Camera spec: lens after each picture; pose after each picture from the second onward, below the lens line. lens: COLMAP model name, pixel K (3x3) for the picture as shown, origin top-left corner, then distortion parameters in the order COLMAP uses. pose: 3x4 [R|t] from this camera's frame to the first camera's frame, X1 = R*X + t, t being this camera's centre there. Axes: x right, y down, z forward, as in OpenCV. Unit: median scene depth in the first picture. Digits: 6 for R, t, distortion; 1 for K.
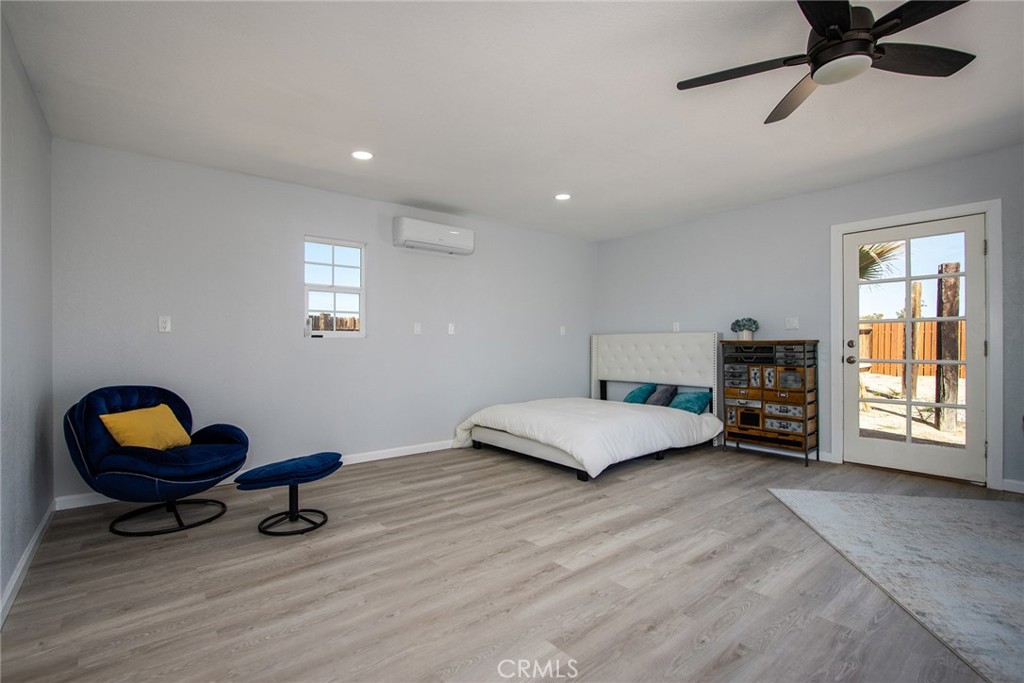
lens RADIAL K [[483.9, 0, 503.2], [0, 483.9, 344.3], [0, 0, 1]] dist [-0.014834, 0.001412]
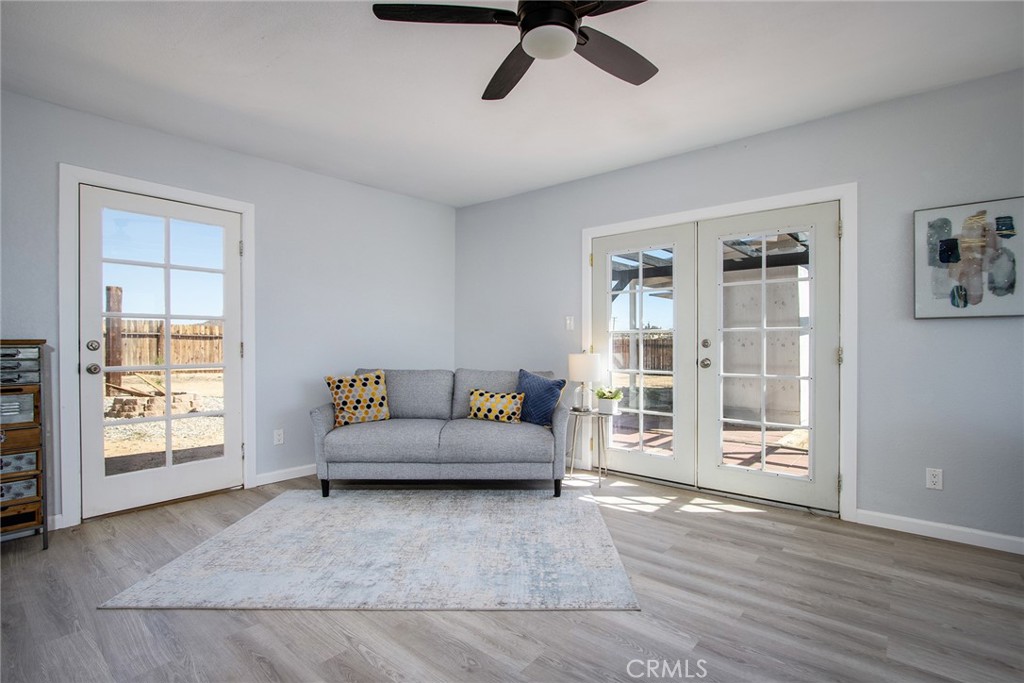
lens RADIAL K [[483.9, 0, 512.6], [0, 483.9, 348.8], [0, 0, 1]] dist [-0.014834, 0.001412]
pose [[-0.201687, -0.005848, 0.979432, -0.071531], [0.002348, 0.999976, 0.006454, 0.000555], [-0.979447, 0.003602, -0.201669, 0.543726]]
